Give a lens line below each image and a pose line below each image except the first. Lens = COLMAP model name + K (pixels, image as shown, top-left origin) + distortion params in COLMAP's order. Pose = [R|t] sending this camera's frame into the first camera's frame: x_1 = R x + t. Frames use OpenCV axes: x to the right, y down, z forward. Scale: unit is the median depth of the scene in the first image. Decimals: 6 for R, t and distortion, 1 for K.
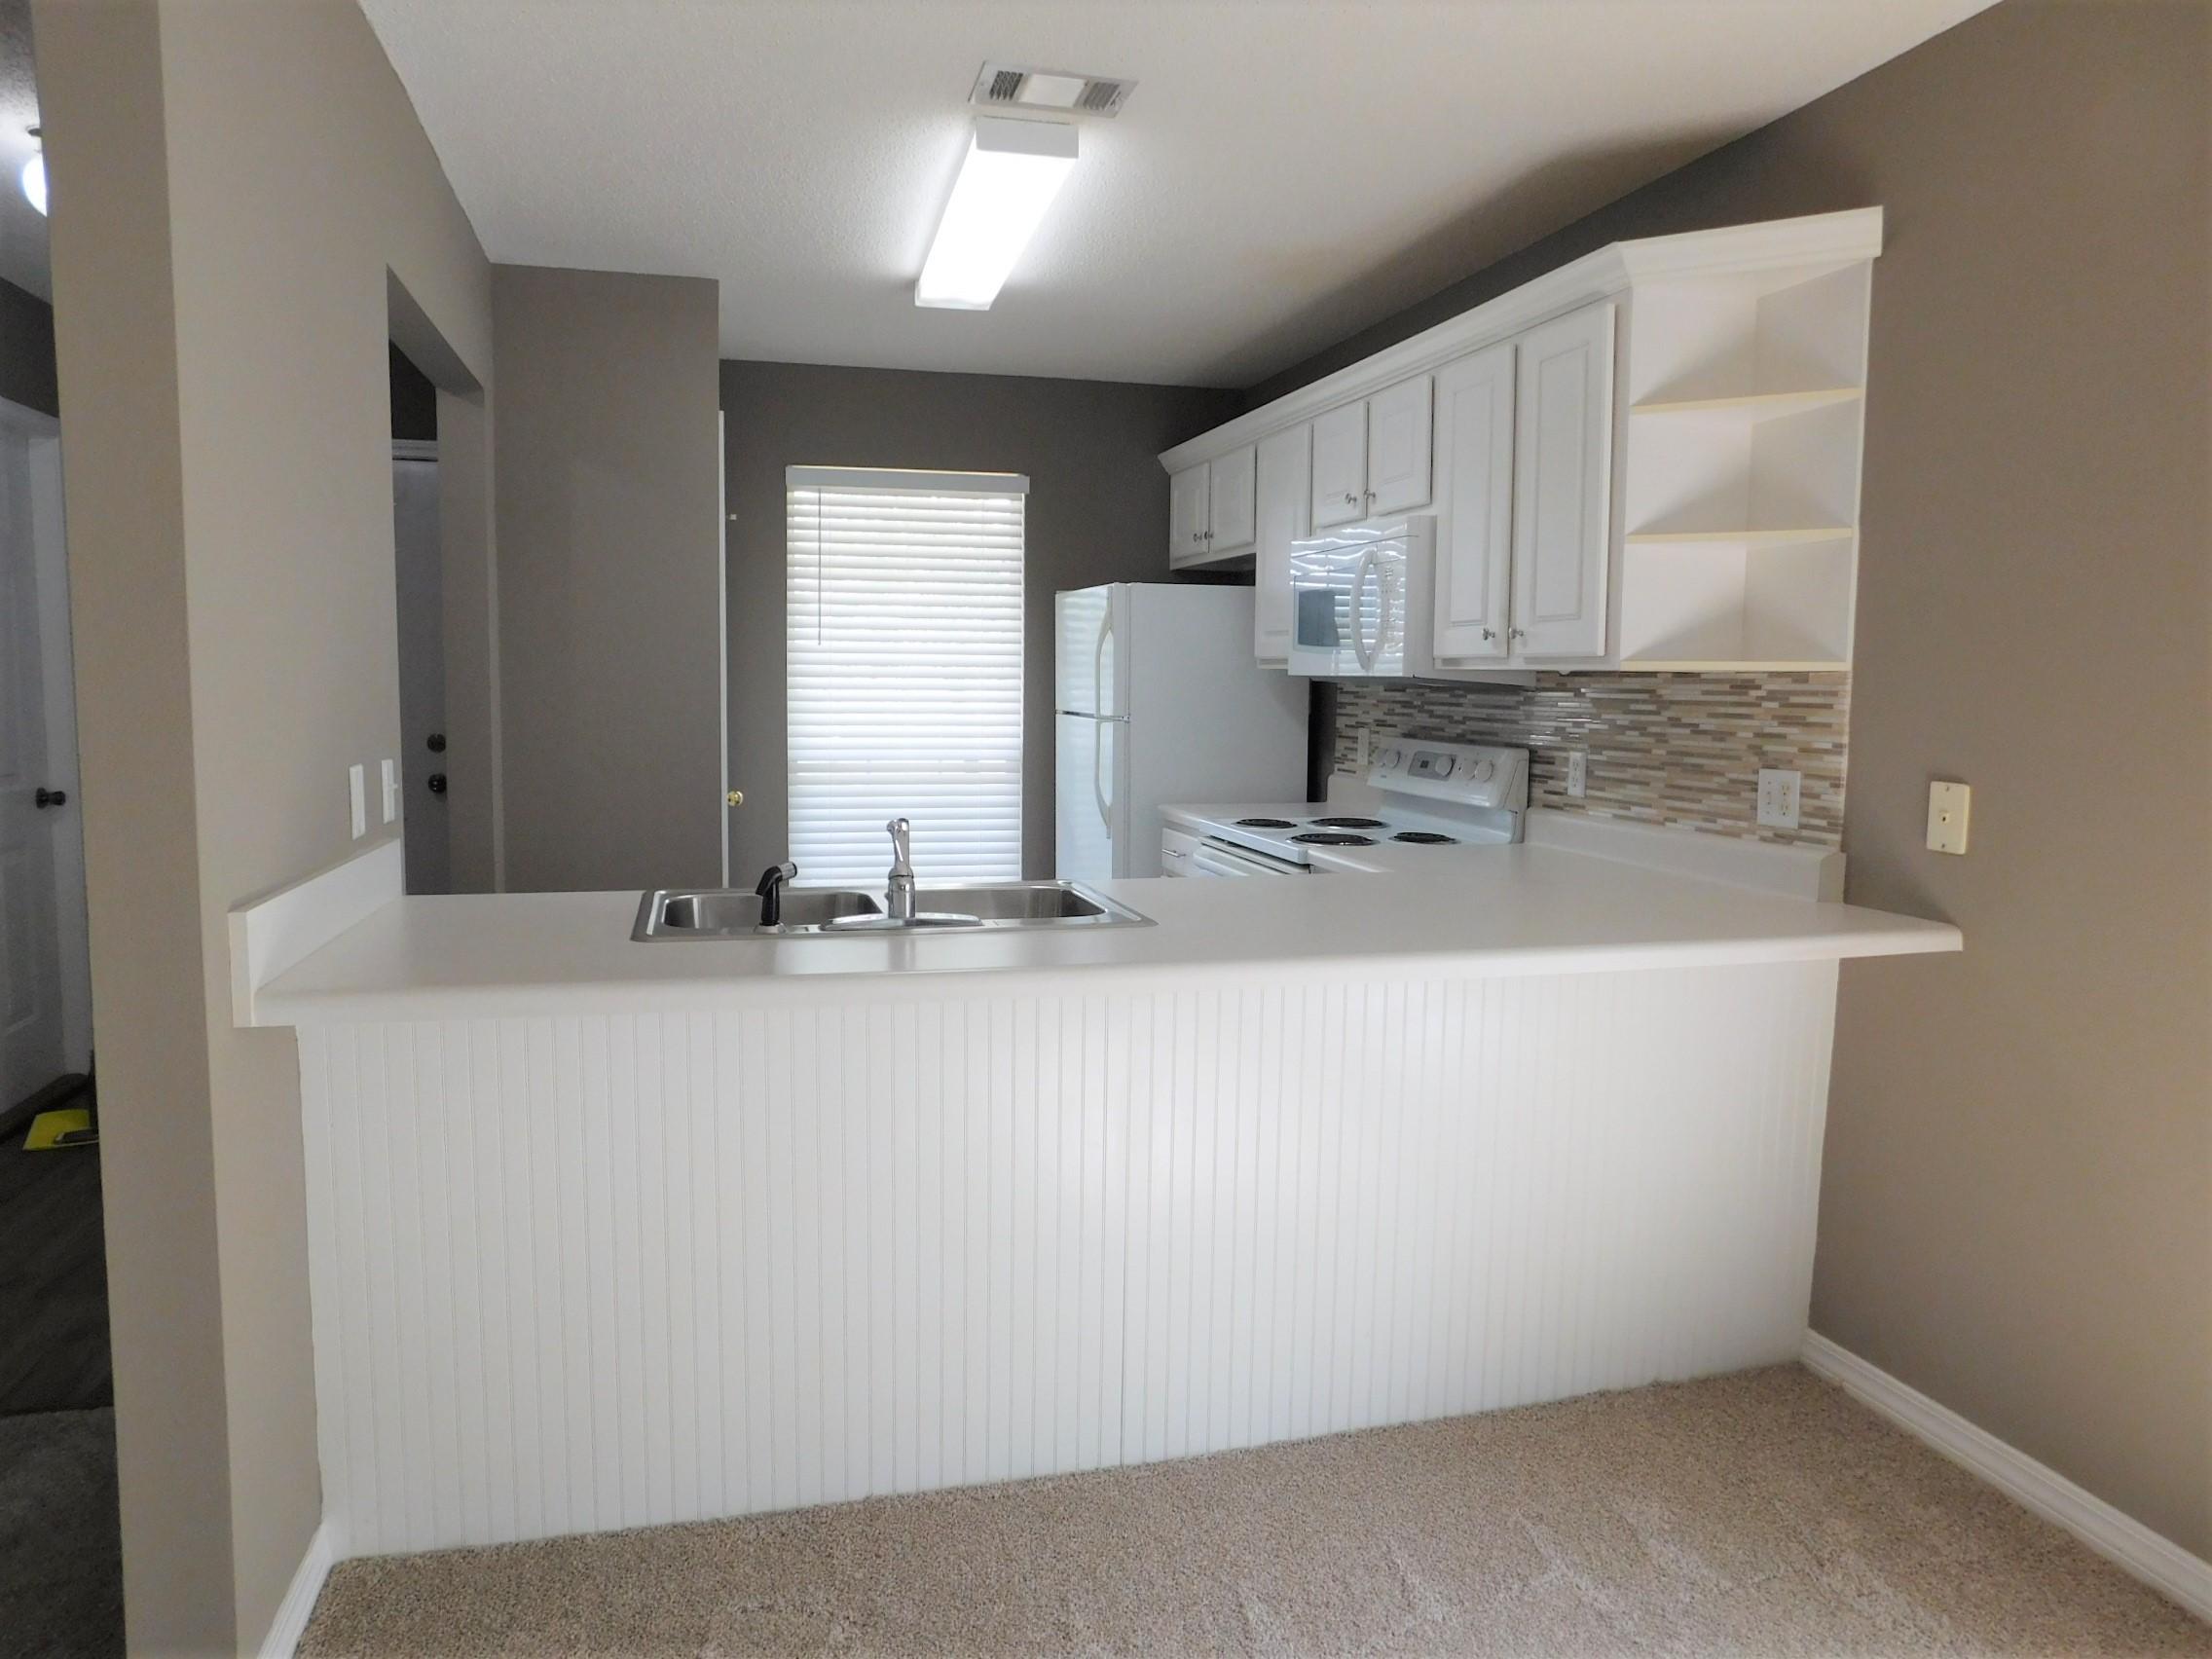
lens RADIAL K [[1462.6, 0, 1101.9], [0, 1462.6, 822.9], [0, 0, 1]] dist [-0.068897, 0.066187]
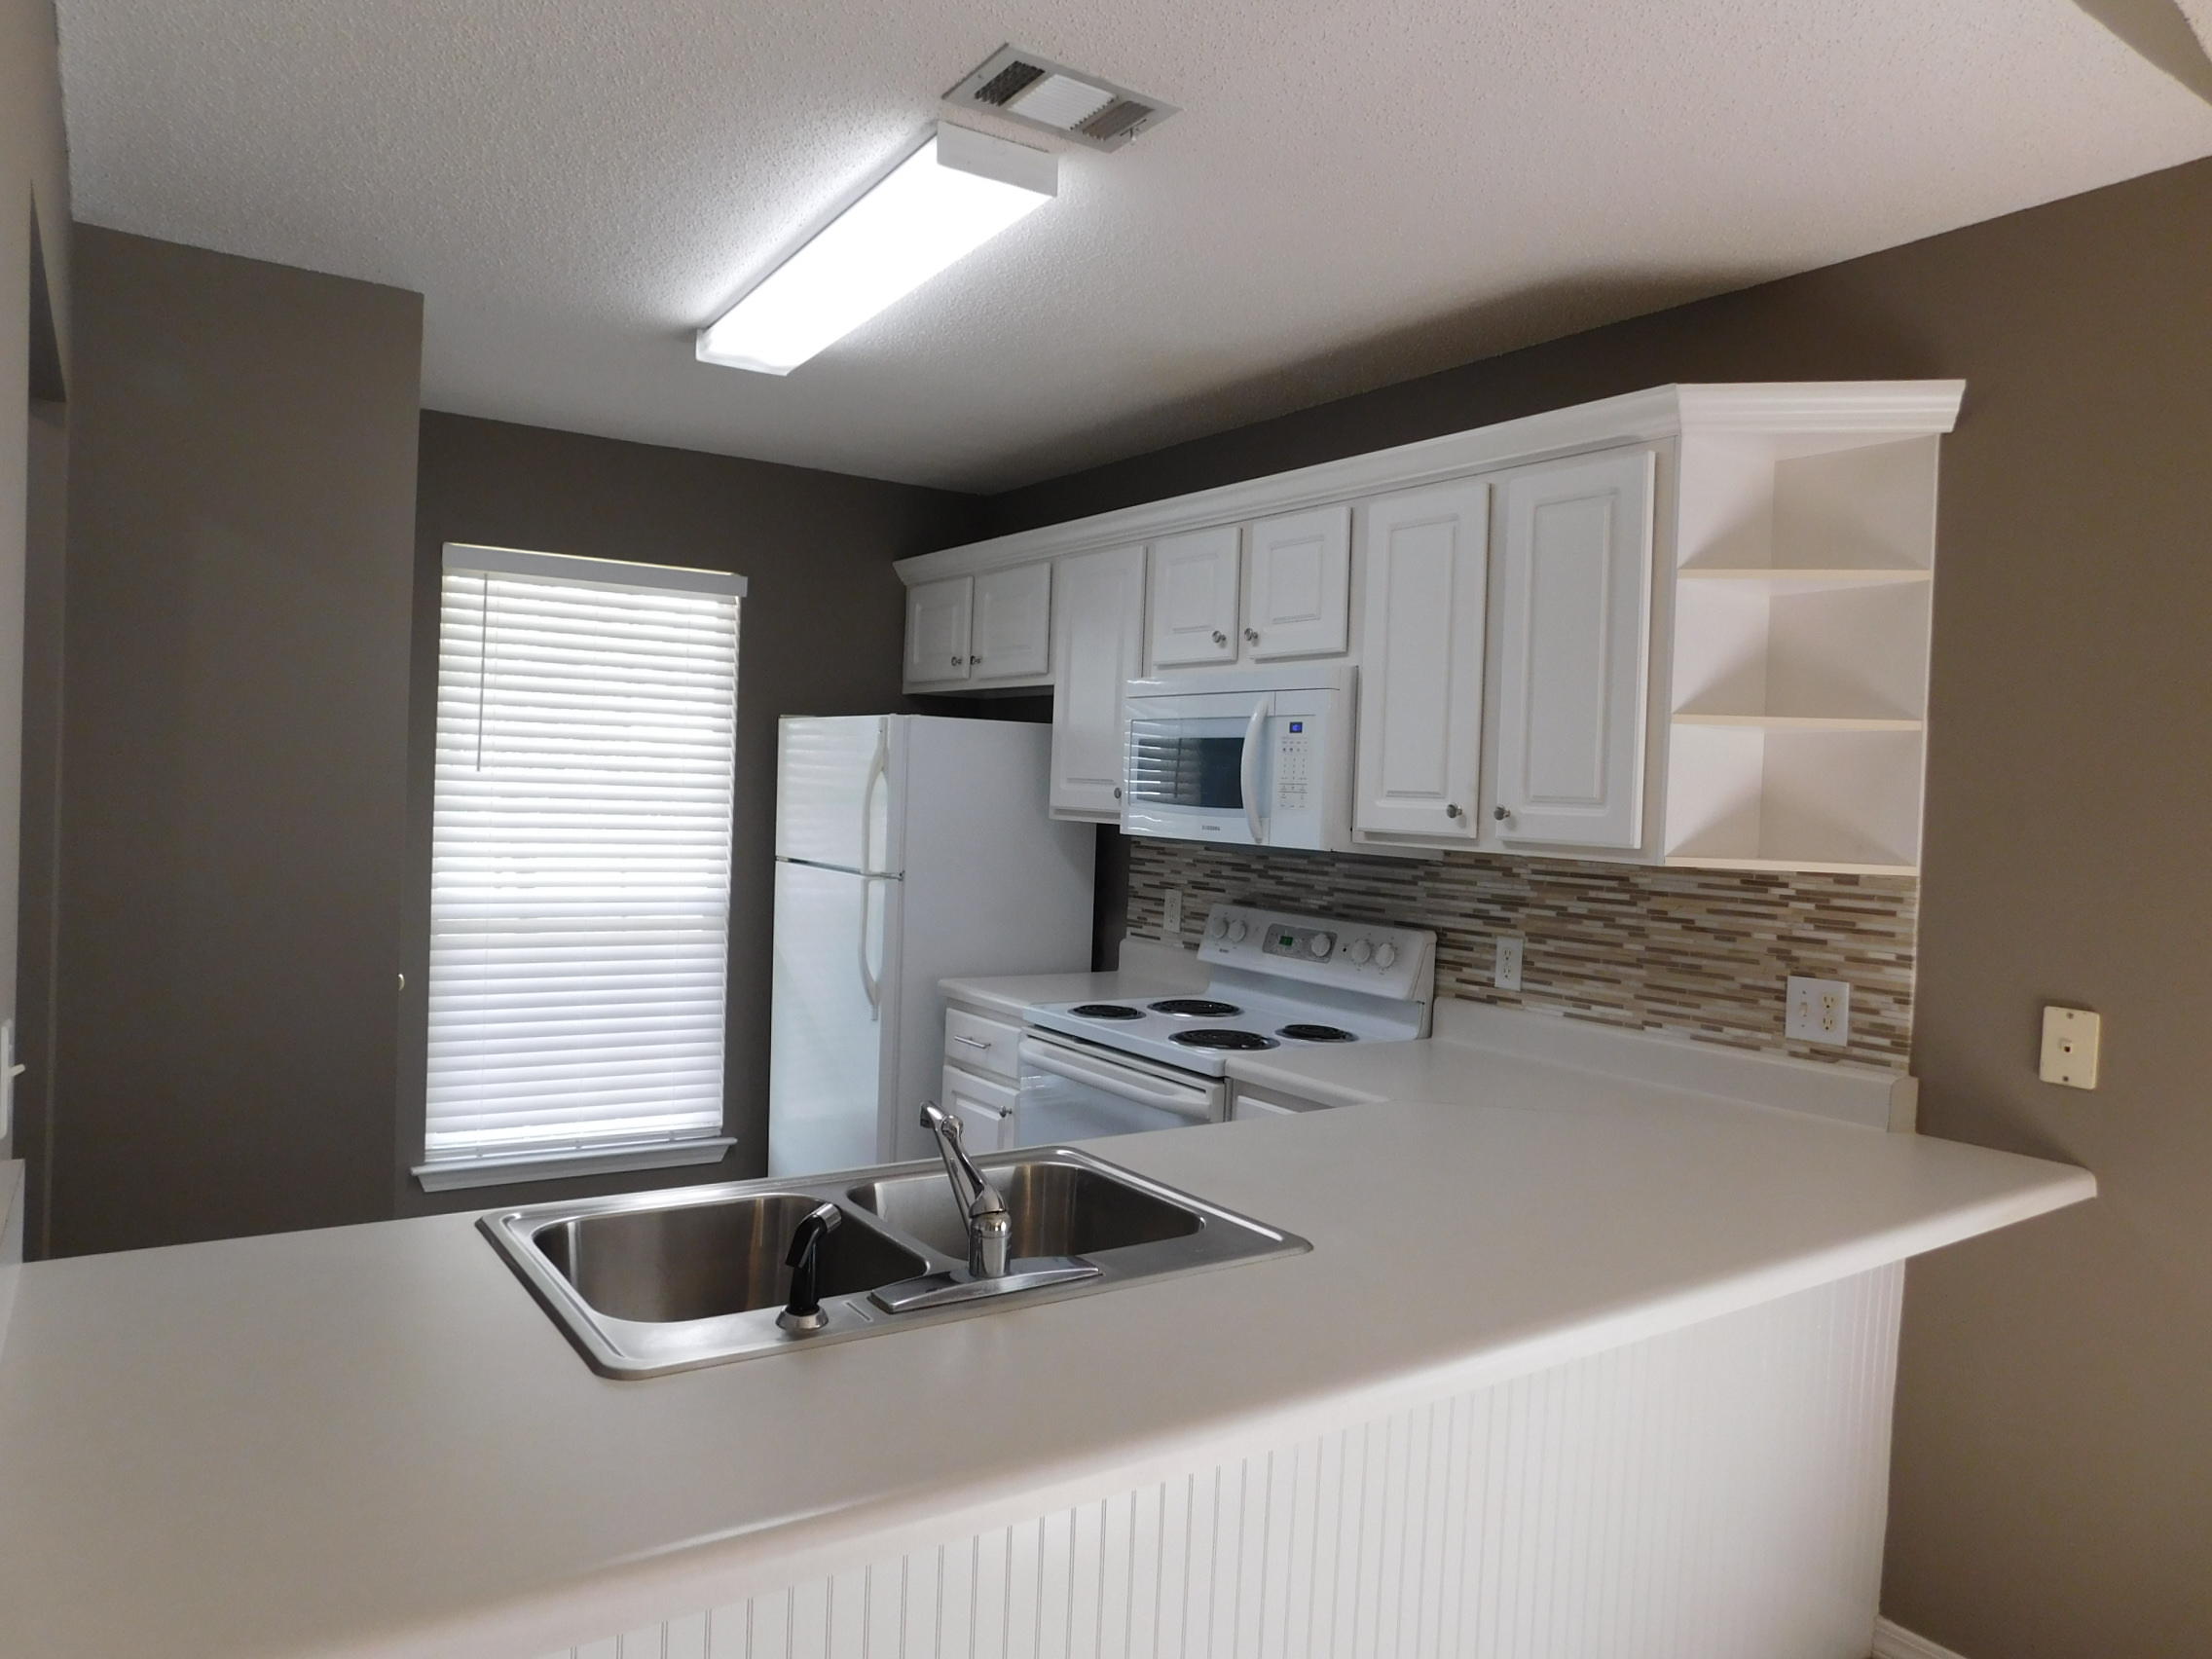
lens RADIAL K [[1462.6, 0, 1101.9], [0, 1462.6, 822.9], [0, 0, 1]] dist [-0.068897, 0.066187]
pose [[0.943630, 0.016876, 0.330572, -0.213874], [0.005415, 0.997779, -0.066394, -0.065013], [-0.330958, 0.064441, 0.941443, 0.250274]]
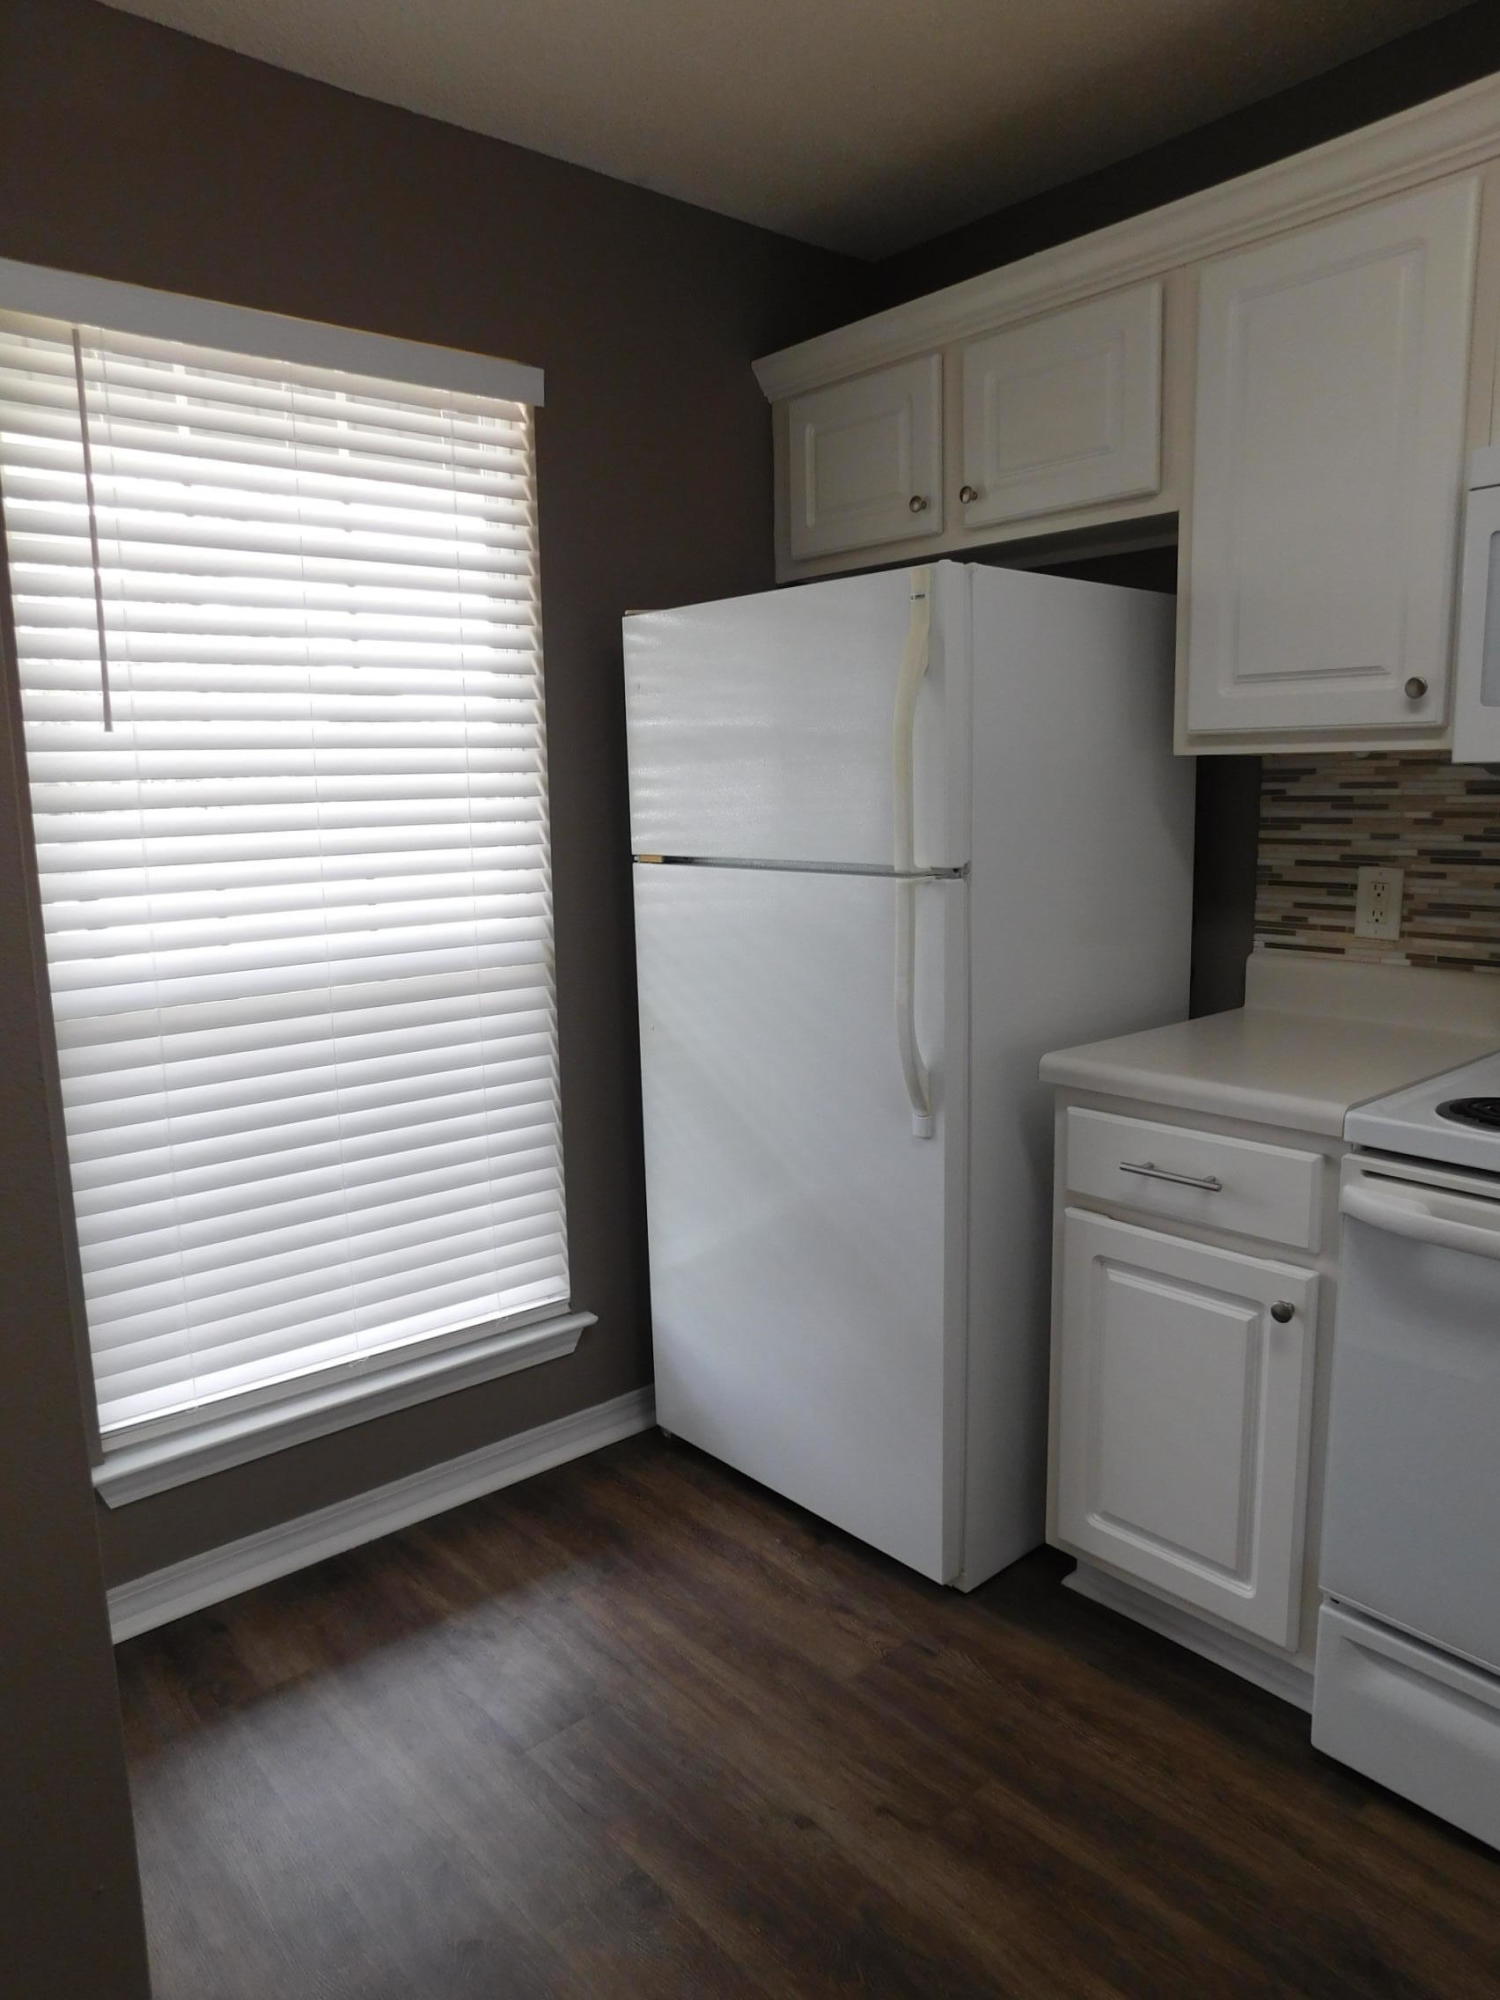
lens RADIAL K [[1339.1, 0, 750.0], [0, 1339.1, 1000.0], [0, 0, 1]] dist [-0.085561, 0.072477]
pose [[0.899458, -0.101774, 0.424990, -0.312797], [0.075687, 0.994086, 0.077871, -0.099234], [-0.430402, -0.037875, 0.901842, 0.934946]]
